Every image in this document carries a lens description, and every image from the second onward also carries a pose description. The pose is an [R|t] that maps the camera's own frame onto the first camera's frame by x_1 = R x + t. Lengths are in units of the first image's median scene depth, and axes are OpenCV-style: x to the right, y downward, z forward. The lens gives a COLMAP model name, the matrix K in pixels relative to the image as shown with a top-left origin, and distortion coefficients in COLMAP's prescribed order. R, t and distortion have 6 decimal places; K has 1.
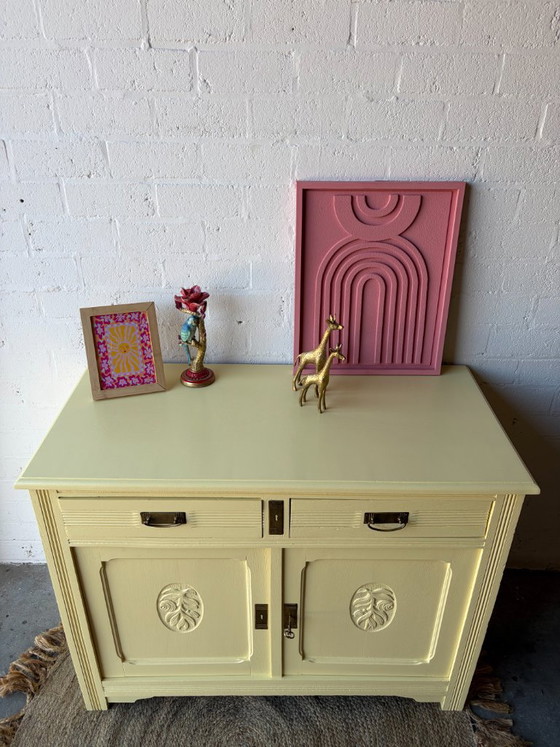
lens RADIAL K [[566.1, 0, 278.4], [0, 566.1, 373.2], [0, 0, 1]] dist [0.039978, -0.048164]
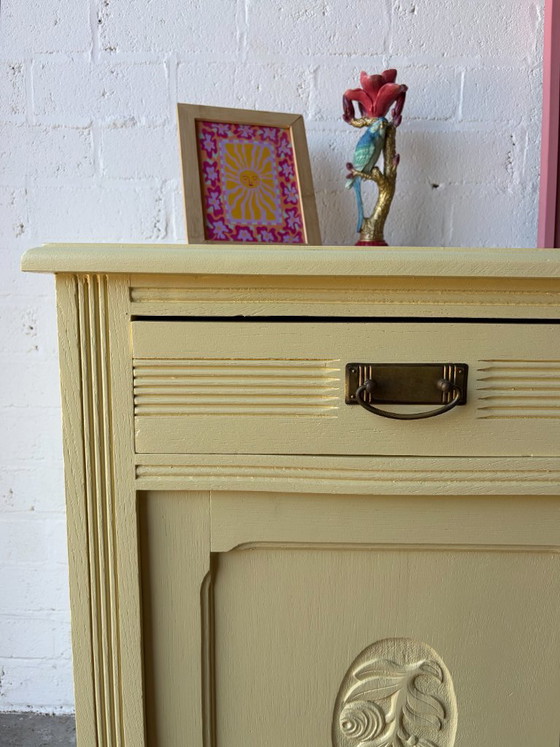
lens RADIAL K [[581.5, 0, 280.0], [0, 581.5, 373.5], [0, 0, 1]] dist [0.049366, -0.064811]
pose [[0.999981, 0.001220, -0.005981, -0.240668], [-0.003244, 0.936202, -0.351448, 0.324437], [0.005171, 0.351461, 0.936188, 0.548917]]
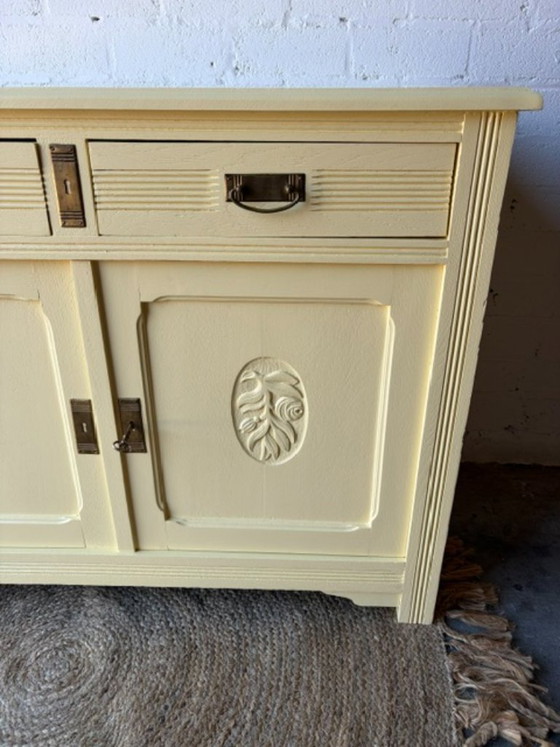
lens RADIAL K [[566.1, 0, 278.4], [0, 566.1, 373.2], [0, 0, 1]] dist [0.039978, -0.048164]
pose [[0.999477, 0.013824, -0.029219, 0.188288], [-0.016024, 0.996943, -0.076470, 0.407379], [0.028073, 0.076898, 0.996644, 0.395211]]
